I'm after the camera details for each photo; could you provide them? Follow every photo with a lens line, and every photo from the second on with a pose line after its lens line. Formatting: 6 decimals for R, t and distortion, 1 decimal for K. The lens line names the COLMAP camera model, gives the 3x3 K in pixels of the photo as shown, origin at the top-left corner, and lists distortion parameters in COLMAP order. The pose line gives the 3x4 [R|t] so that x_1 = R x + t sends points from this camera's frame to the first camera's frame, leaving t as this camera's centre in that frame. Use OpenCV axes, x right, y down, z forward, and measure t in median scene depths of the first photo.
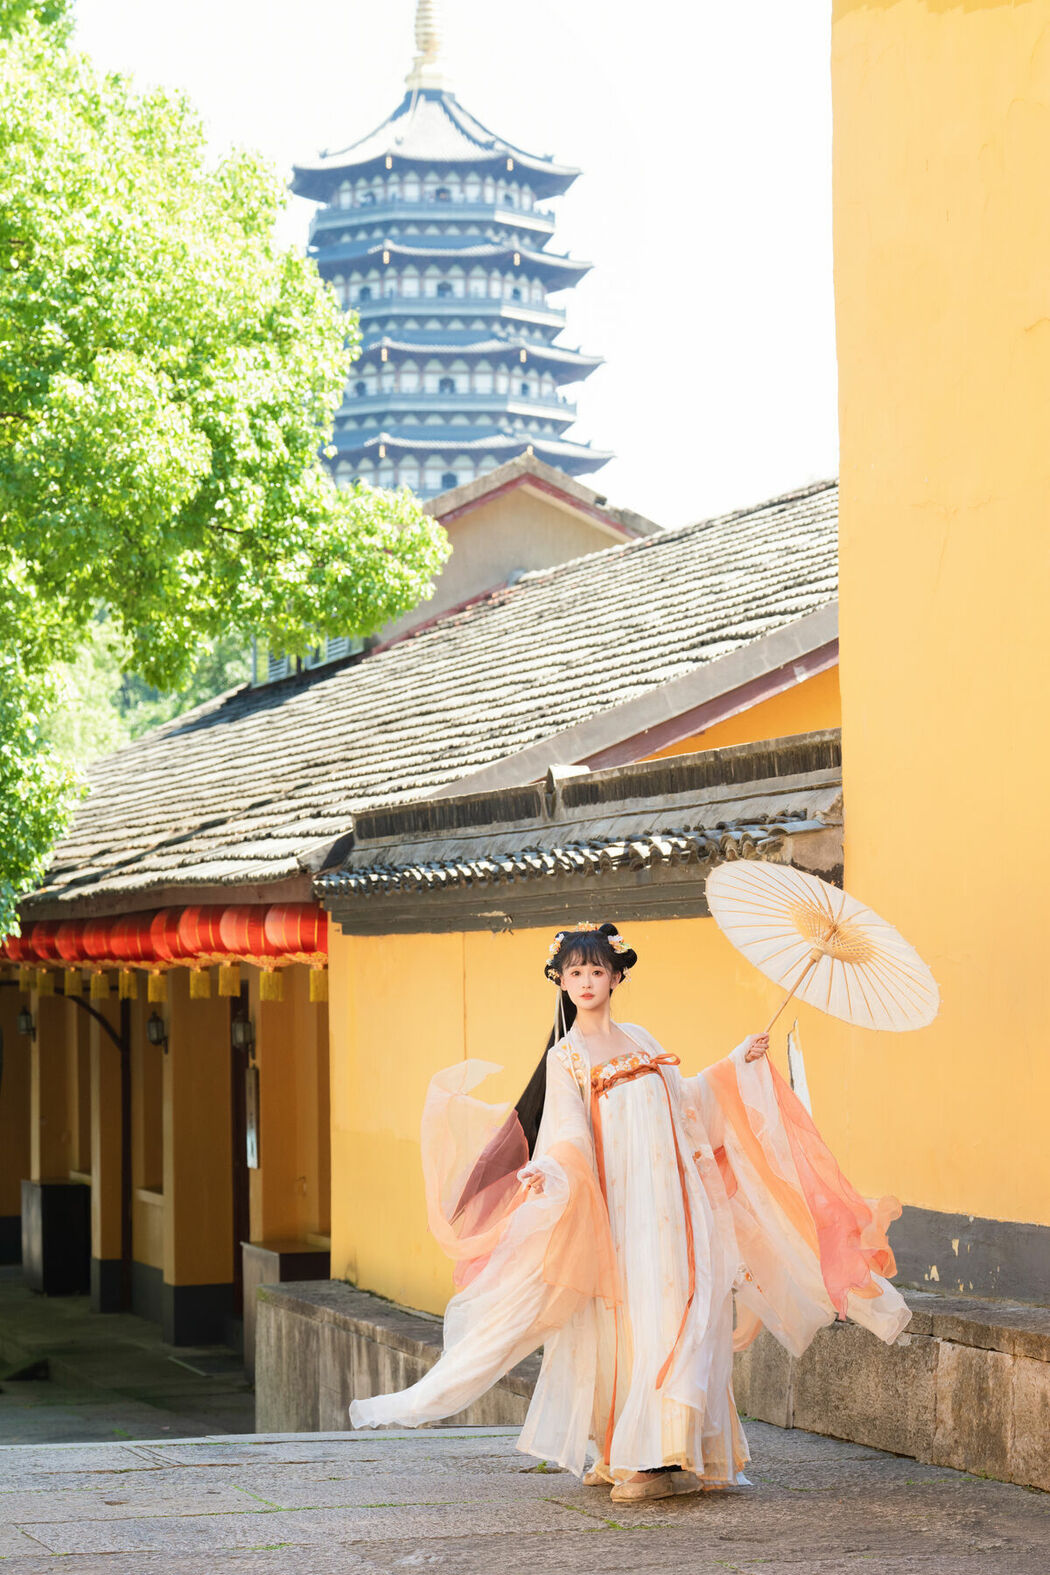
lens RADIAL K [[4193.9, 0, 476.1], [0, 4193.9, 789.1], [0, 0, 1]] dist [-0.796065, -0.549199]
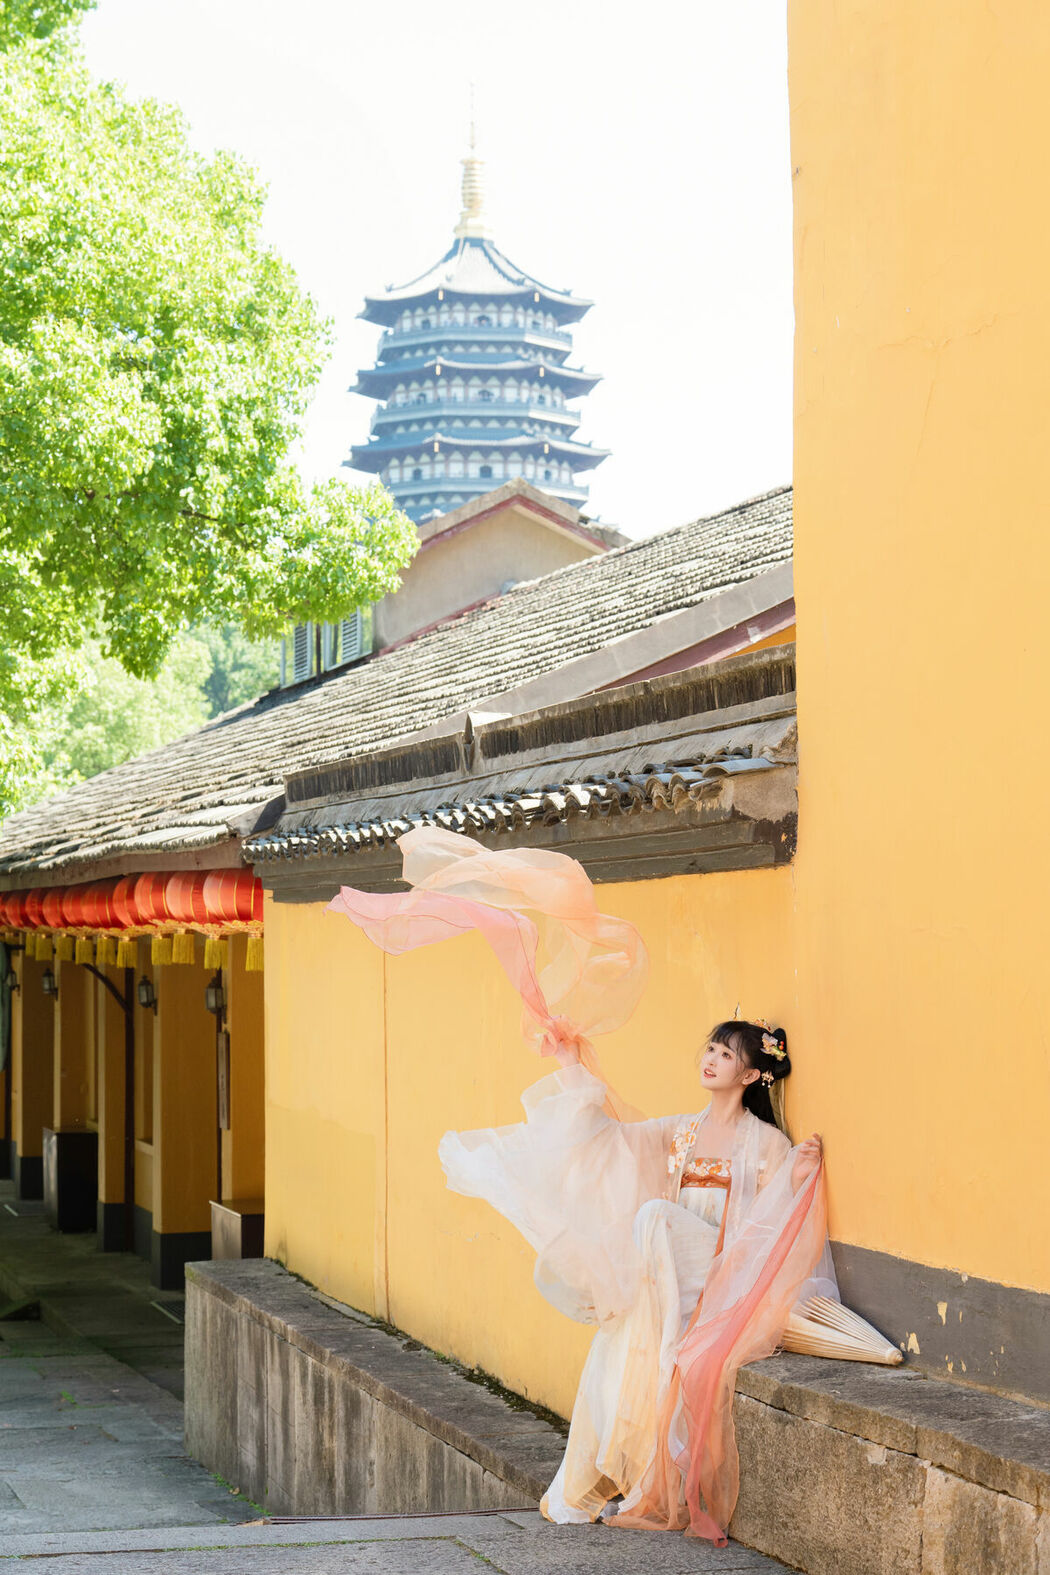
lens RADIAL K [[3131.4, 0, 521.9], [0, 3131.4, 812.1], [0, 0, 1]] dist [-0.980384, 4.268283]
pose [[0.999989, 0.004533, -0.001321, 0.021218], [-0.004527, 0.999982, 0.003817, 0.009240], [0.001338, -0.003811, 0.999992, 0.237569]]
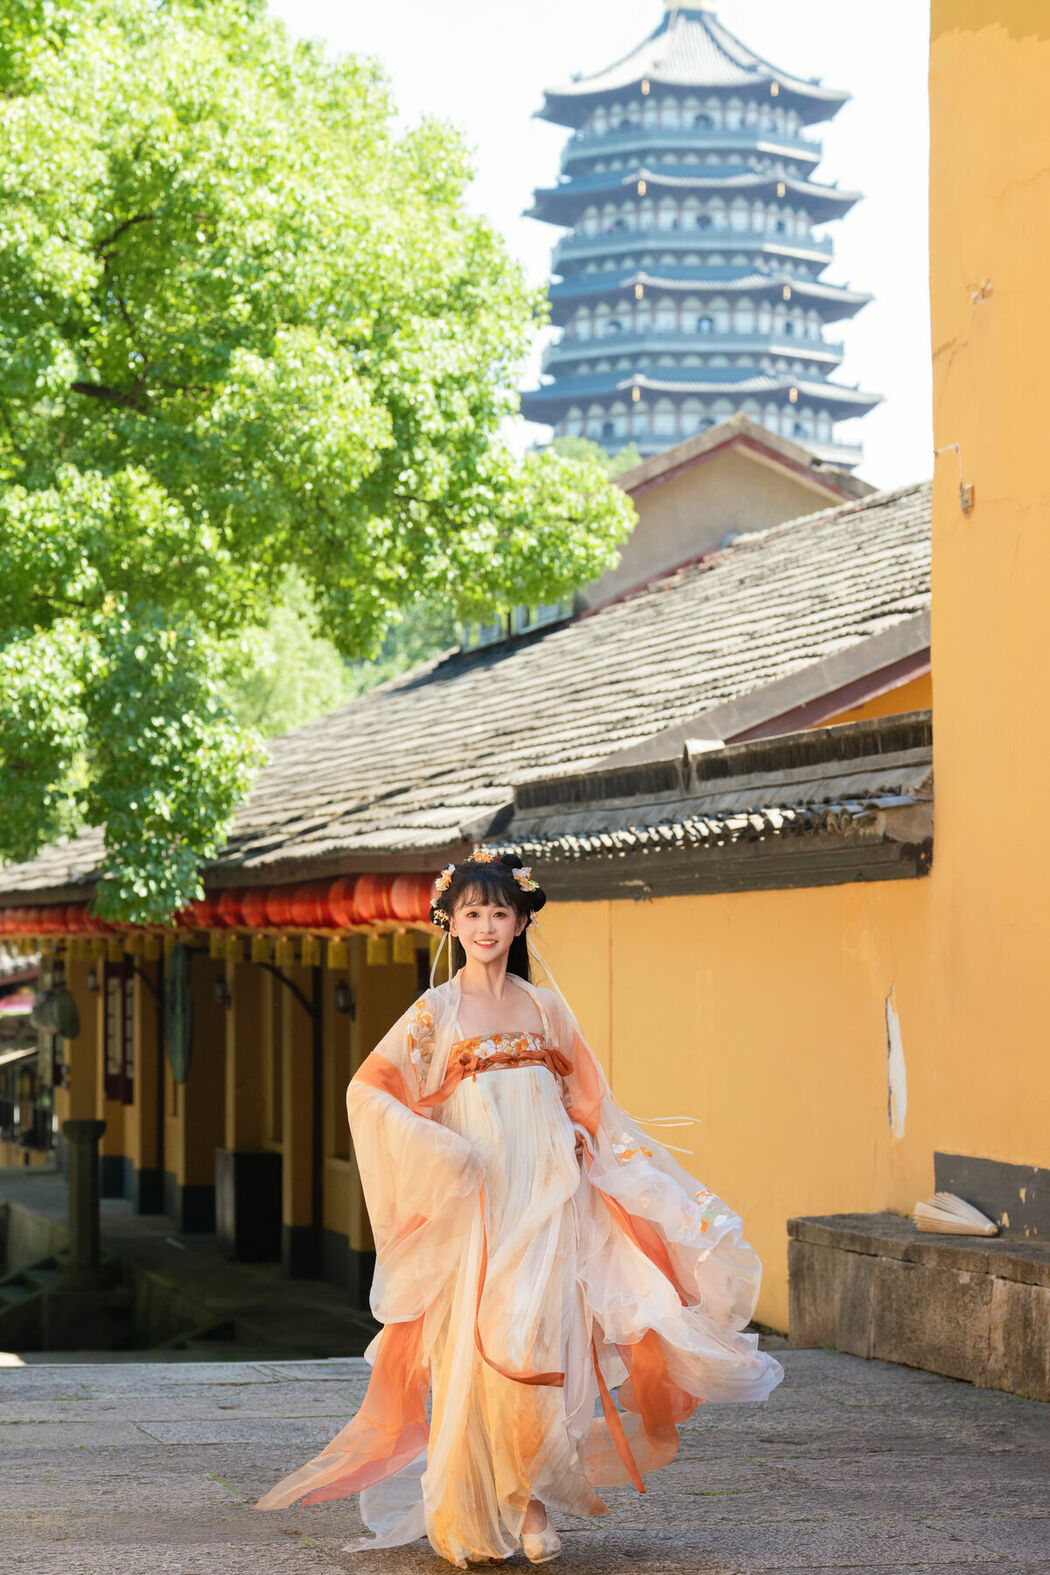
lens RADIAL K [[4583.7, 0, 797.2], [0, 4583.7, 724.3], [0, 0, 1]] dist [-1.039143, 1.844967]
pose [[0.999961, 0.005368, 0.007037, 0.026363], [-0.005326, 0.999968, -0.005971, -0.002125], [-0.007069, 0.005933, 0.999957, -0.095829]]
